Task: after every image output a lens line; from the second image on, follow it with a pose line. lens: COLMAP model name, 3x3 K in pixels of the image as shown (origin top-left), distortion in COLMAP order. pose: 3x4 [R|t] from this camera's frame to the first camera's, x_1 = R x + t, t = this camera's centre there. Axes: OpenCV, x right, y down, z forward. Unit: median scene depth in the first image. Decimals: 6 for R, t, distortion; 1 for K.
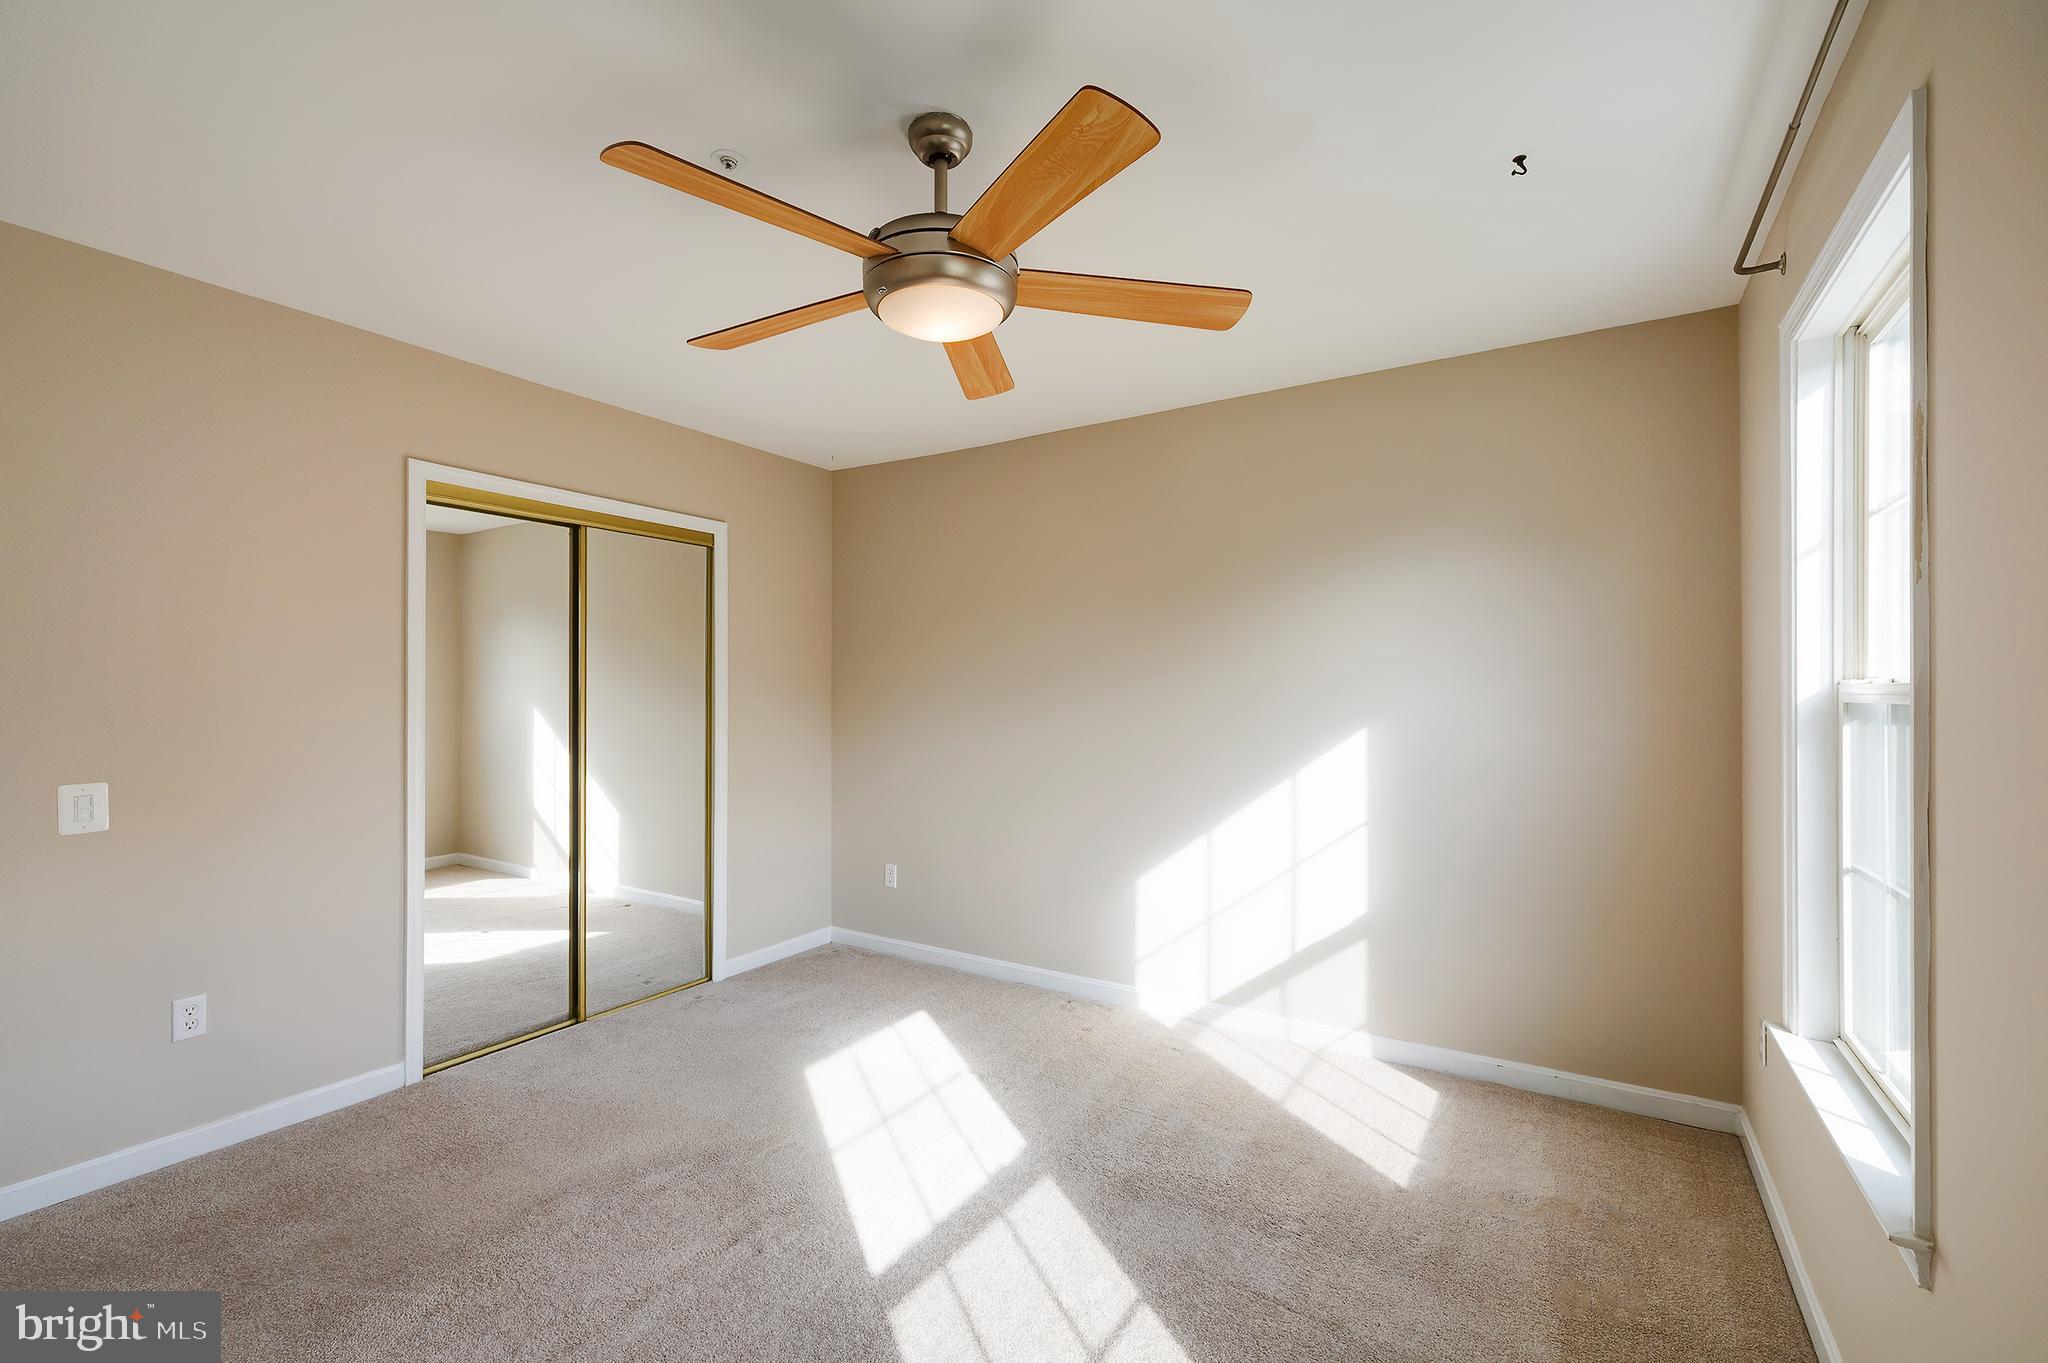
lens RADIAL K [[888.0, 0, 1027.4], [0, 888.0, 687.9], [0, 0, 1]] dist [-0.003991, -0.000159]
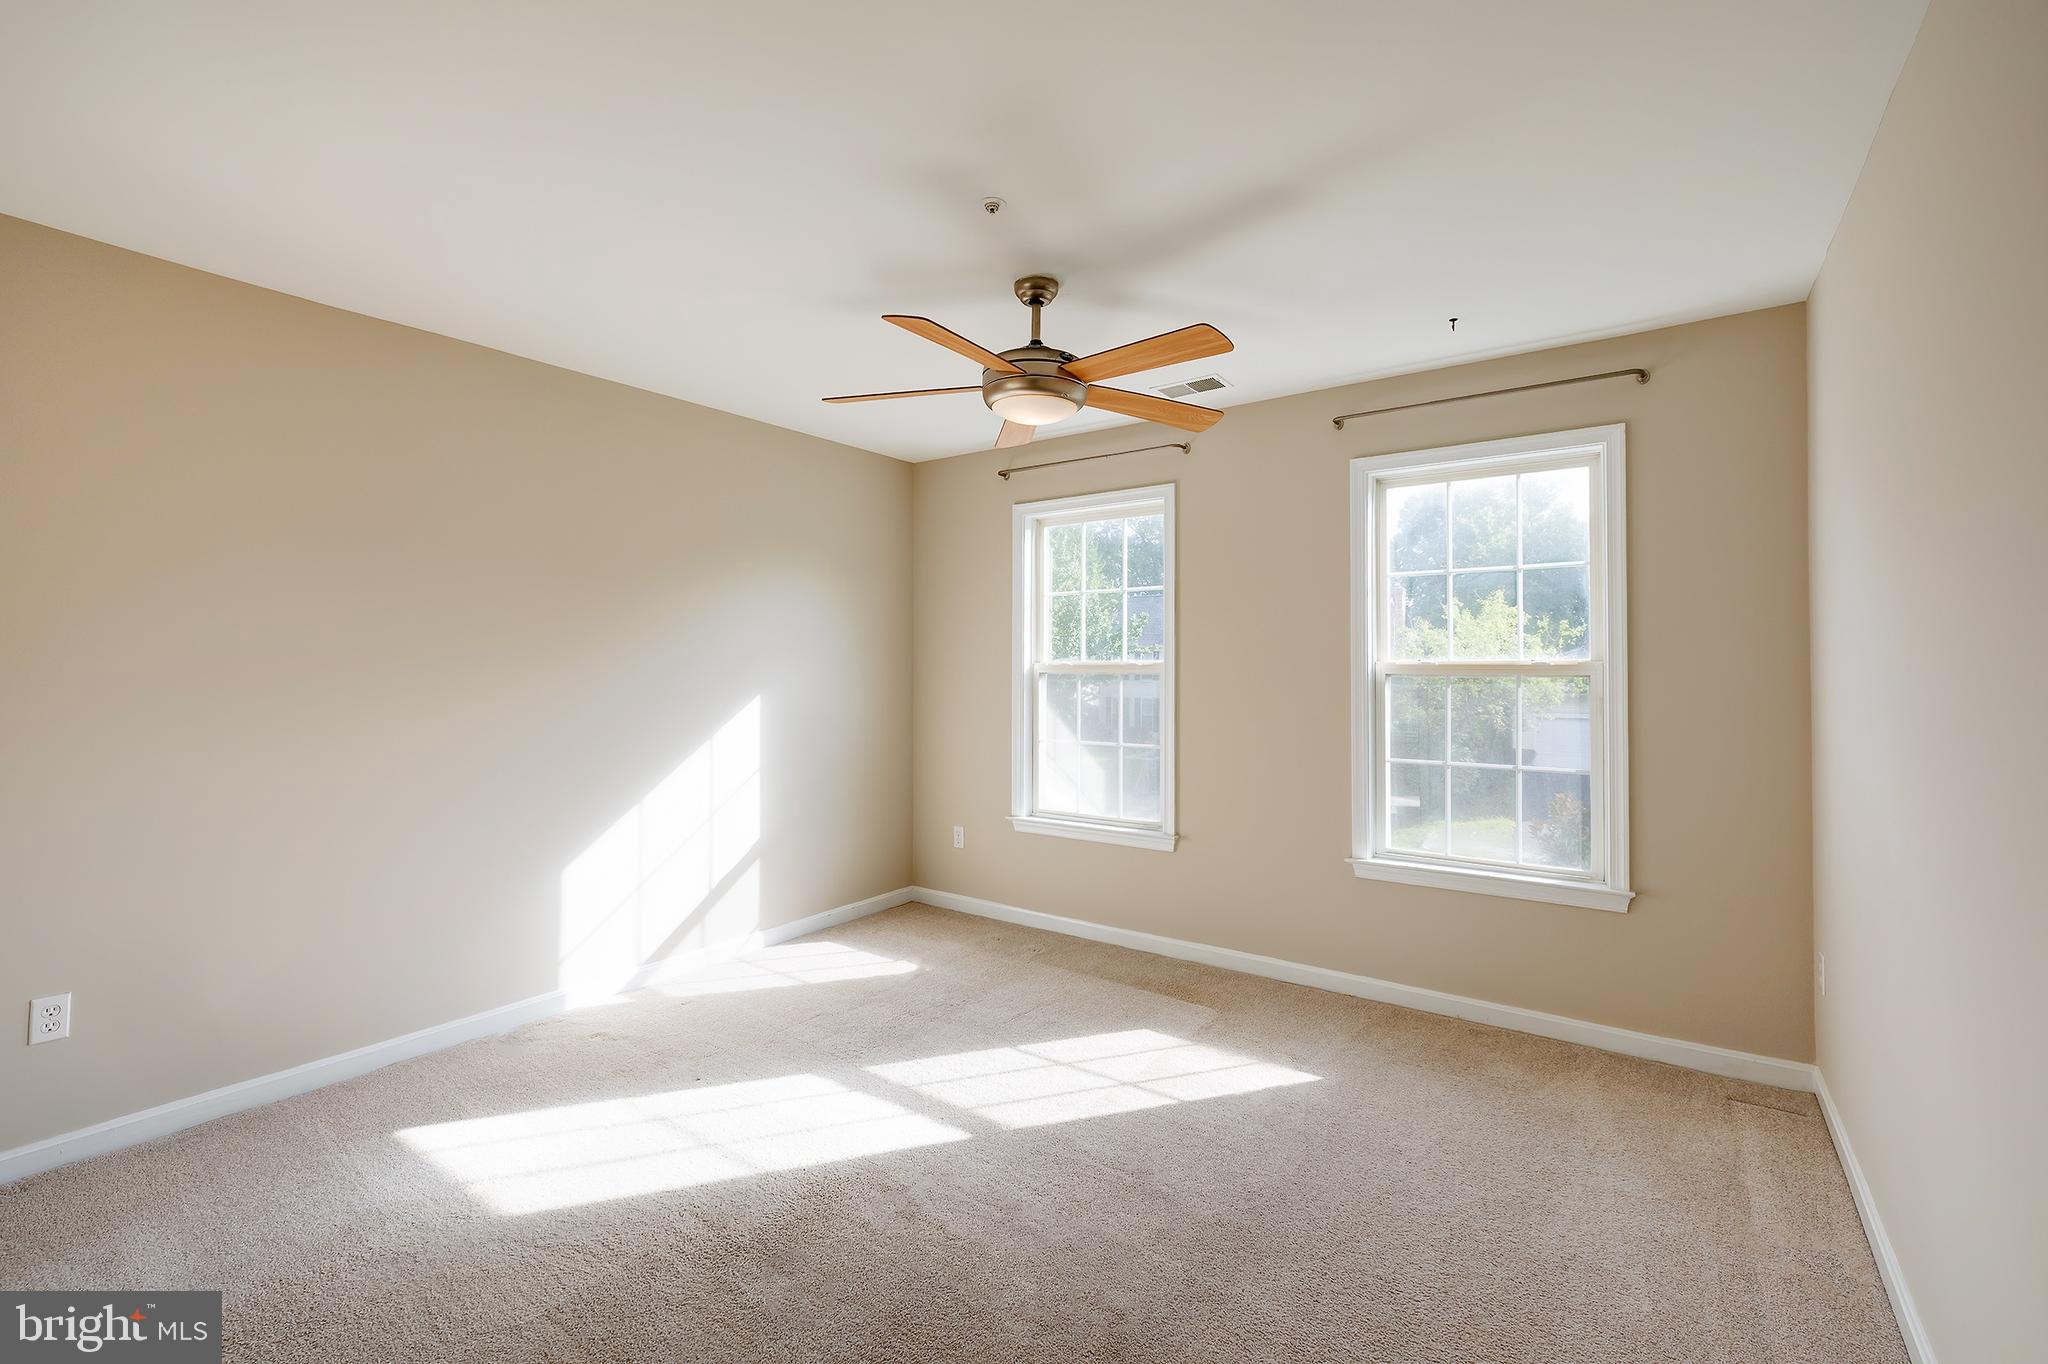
lens RADIAL K [[888.0, 0, 1034.0], [0, 888.0, 670.6], [0, 0, 1]] dist [-0.003991, -0.000159]
pose [[0.017779, 0.001934, 0.999840, -0.896662], [-0.007650, 0.999969, -0.001798, 0.008718], [-0.999813, -0.007617, 0.017793, 0.574675]]
